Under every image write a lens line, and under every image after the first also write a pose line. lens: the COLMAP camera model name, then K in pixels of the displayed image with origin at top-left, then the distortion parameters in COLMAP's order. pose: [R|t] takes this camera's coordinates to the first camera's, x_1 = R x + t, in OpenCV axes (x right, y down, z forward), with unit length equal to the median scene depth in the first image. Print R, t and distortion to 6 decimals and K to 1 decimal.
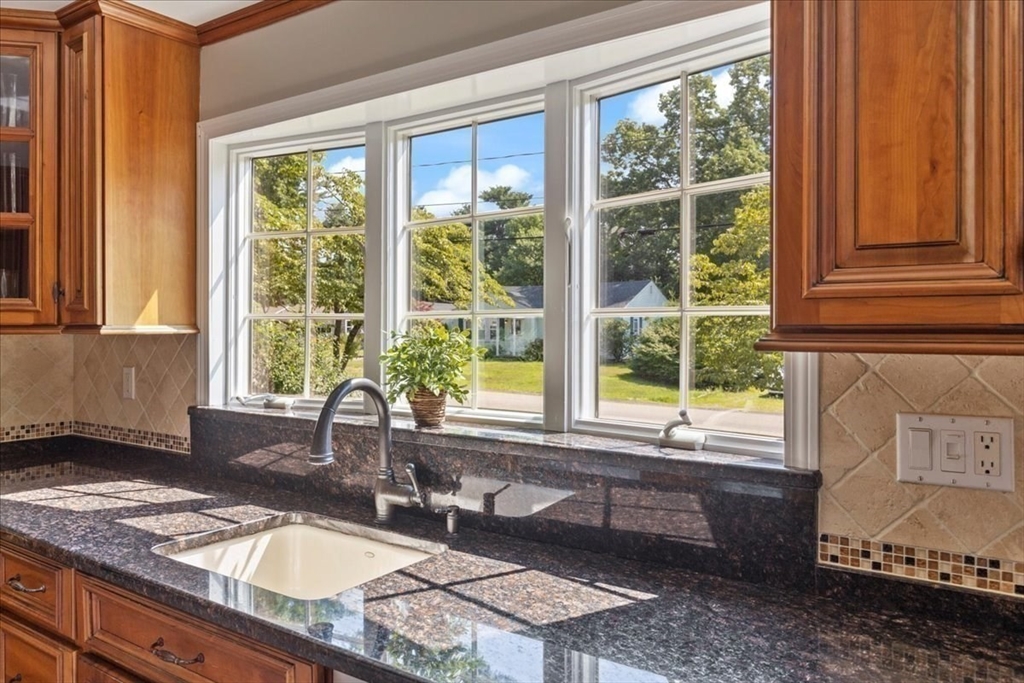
lens RADIAL K [[724.4, 0, 507.8], [0, 724.4, 328.1], [0, 0, 1]] dist [-0.007938, 0.002010]
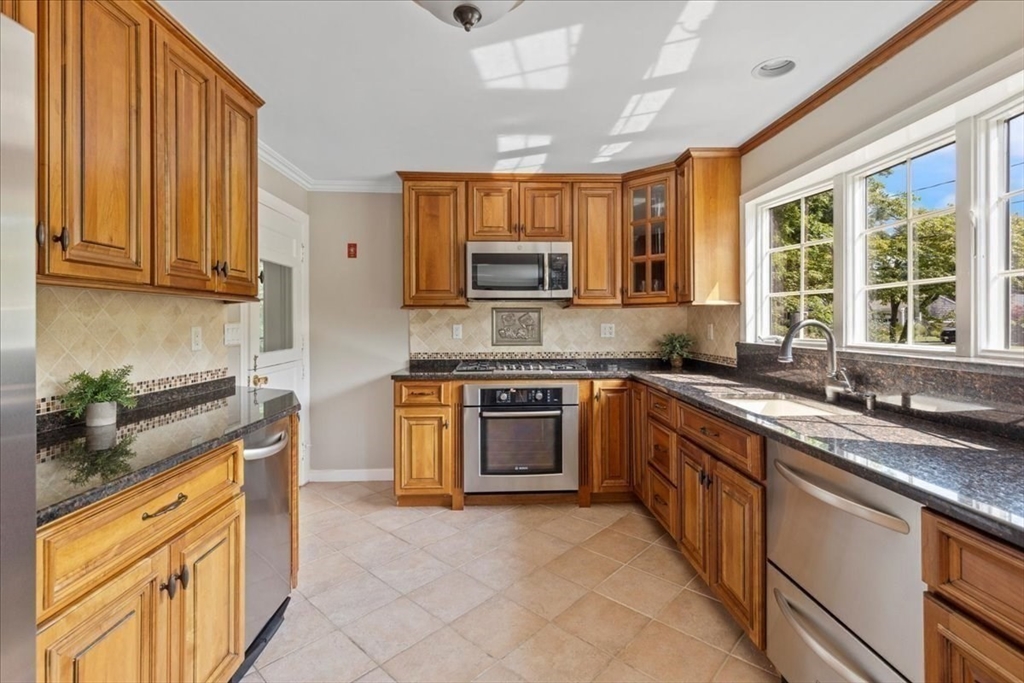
lens RADIAL K [[461.1, 0, 515.6], [0, 461.1, 320.8], [0, 0, 1]] dist [0.008230, -0.002597]
pose [[0.590082, -0.004393, -0.807331, 0.234041], [0.004689, 0.999987, -0.002014, 0.054456], [0.807329, -0.002597, 0.590095, -0.238080]]
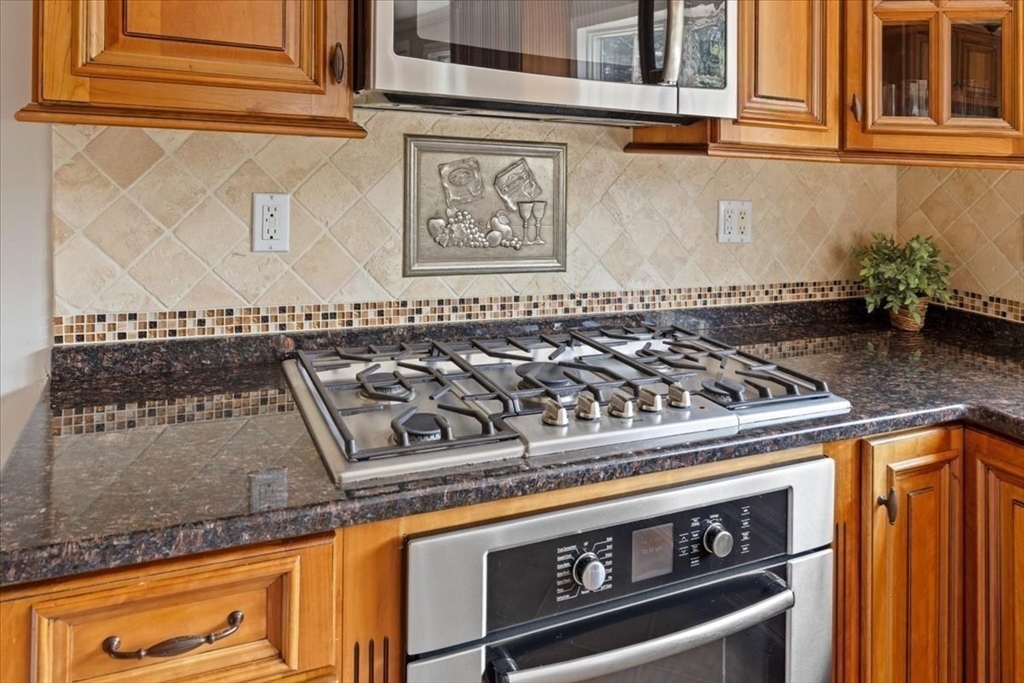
lens RADIAL K [[724.4, 0, 485.3], [0, 724.4, 201.9], [0, 0, 1]] dist [-0.007938, 0.002010]
pose [[0.843733, 0.080292, -0.530724, -0.742465], [-0.048767, 0.996126, 0.073174, 0.013495], [0.534543, -0.035857, 0.844380, 0.135821]]
